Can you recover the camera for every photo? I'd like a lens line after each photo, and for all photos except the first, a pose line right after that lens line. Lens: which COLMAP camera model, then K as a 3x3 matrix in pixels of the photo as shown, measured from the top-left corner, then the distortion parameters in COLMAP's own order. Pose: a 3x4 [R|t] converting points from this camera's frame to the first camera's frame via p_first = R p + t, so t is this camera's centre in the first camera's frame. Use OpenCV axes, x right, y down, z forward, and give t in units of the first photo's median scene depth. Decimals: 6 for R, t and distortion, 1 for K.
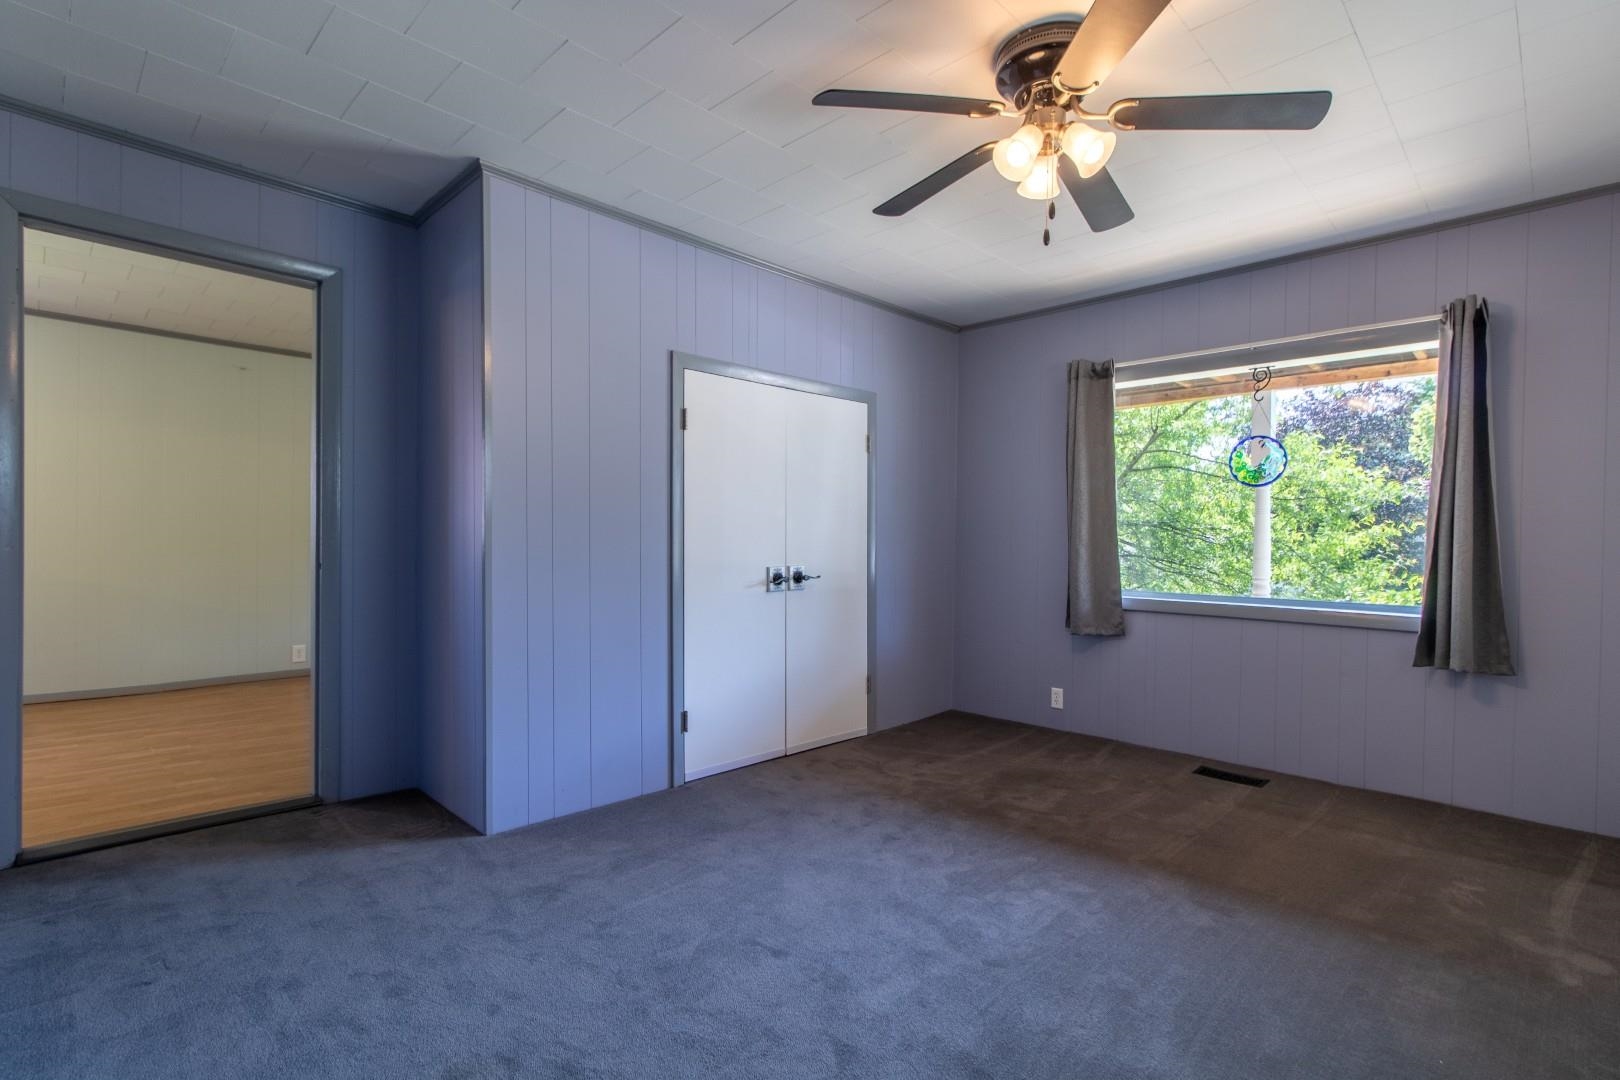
lens RADIAL K [[785.8, 0, 818.3], [0, 785.8, 535.9], [0, 0, 1]] dist [0.002455, 0.000951]
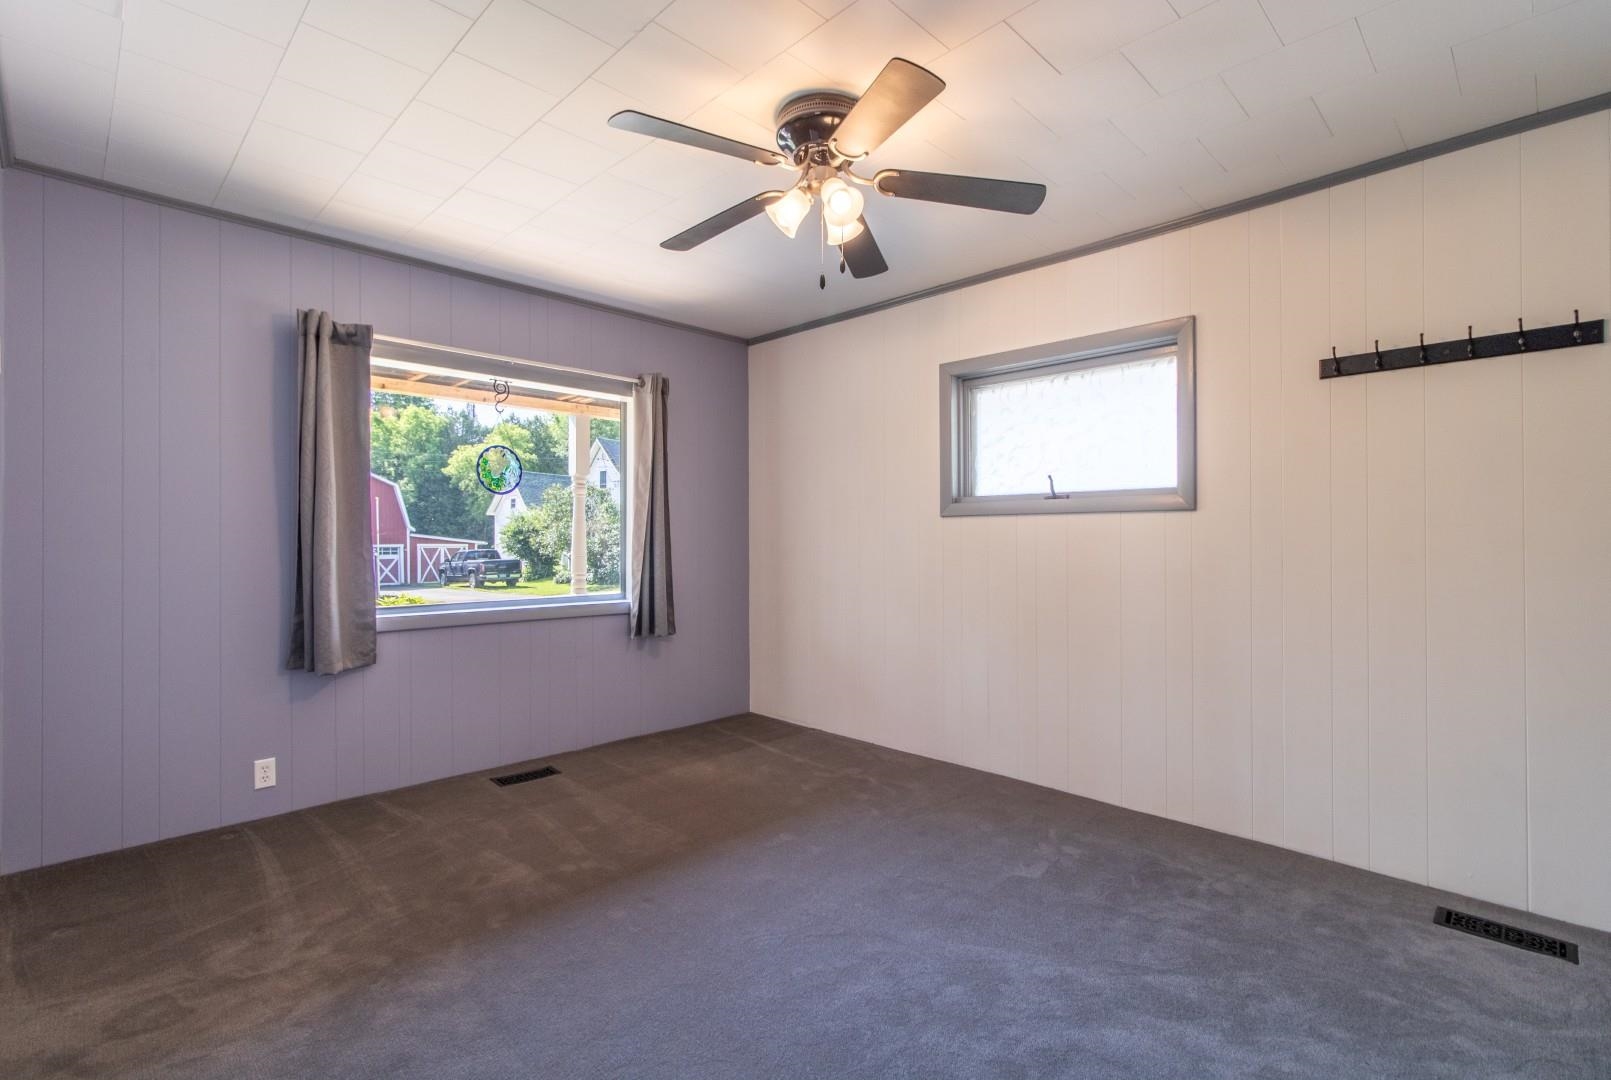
lens RADIAL K [[739.3, 0, 809.2], [0, 739.3, 523.4], [0, 0, 1]] dist [-0.000471, 0.000200]
pose [[0.017425, 0.014432, 0.999744, -0.420448], [0.005652, 0.999878, -0.014532, -0.007634], [-0.999832, 0.005904, 0.017341, 0.583496]]
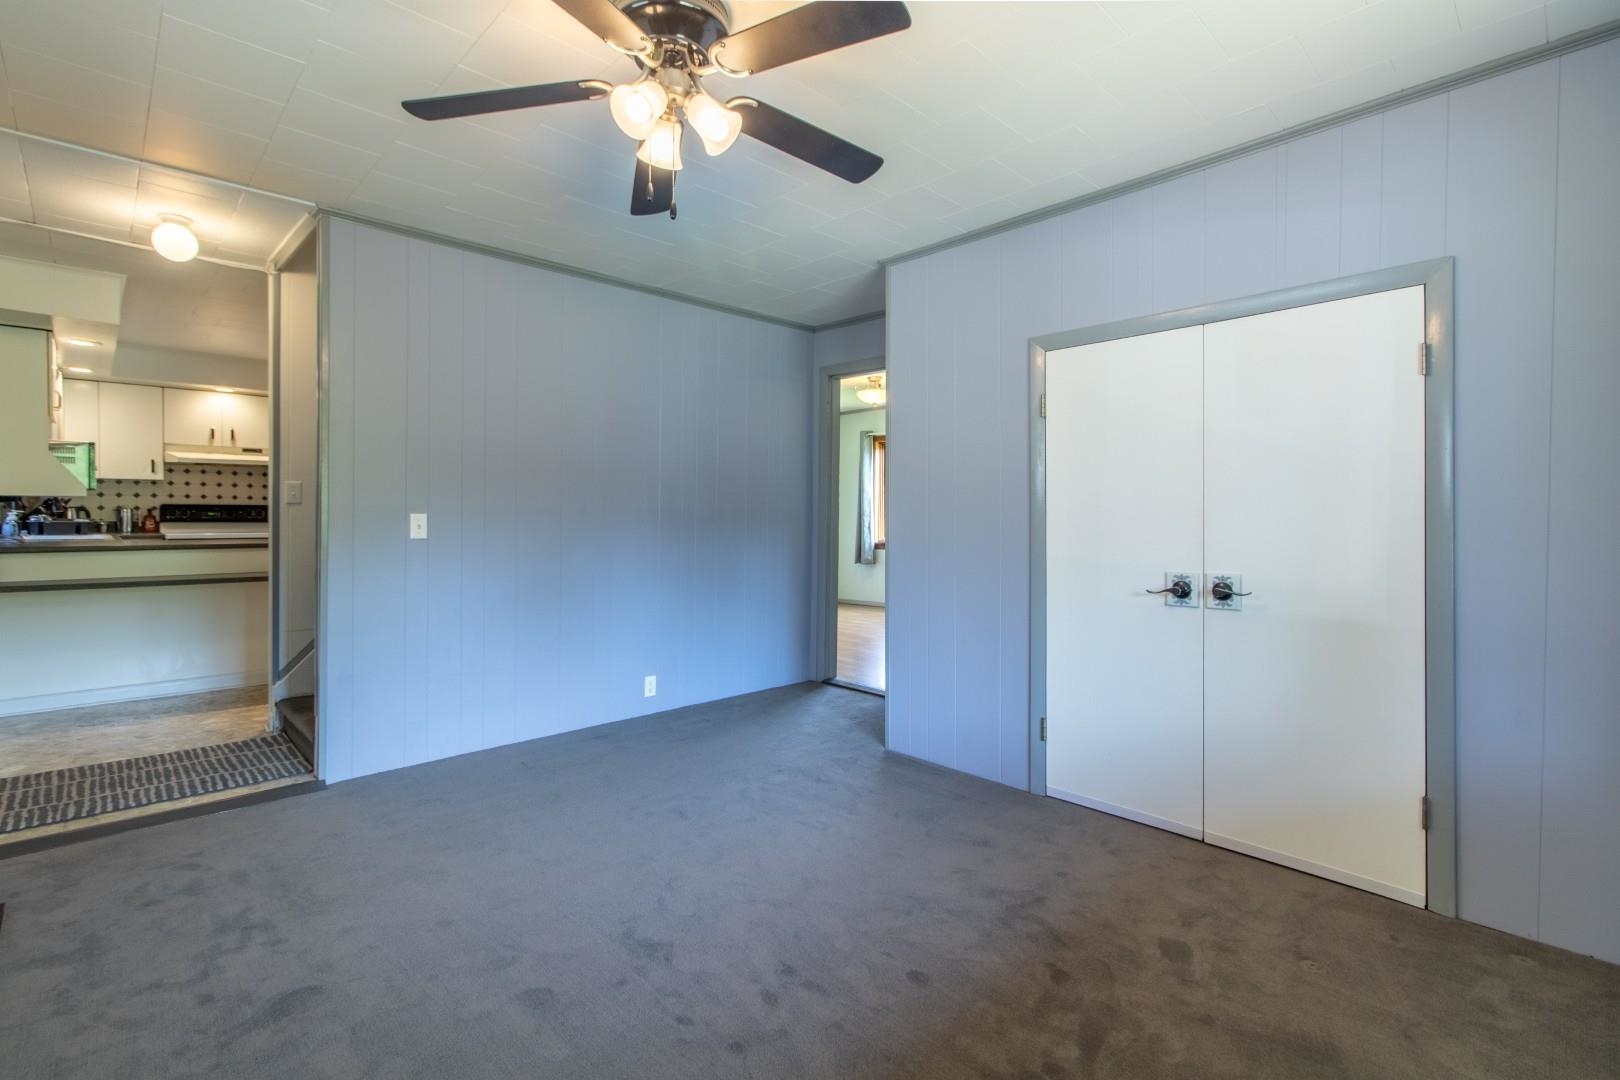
lens RADIAL K [[743.5, 0, 813.7], [0, 743.5, 523.3], [0, 0, 1]] dist [-0.000471, 0.000200]
pose [[-0.038167, -0.002046, -0.999269, 0.659668], [0.000256, 0.999998, -0.002057, -0.005756], [0.999271, -0.000334, -0.038167, 0.693899]]
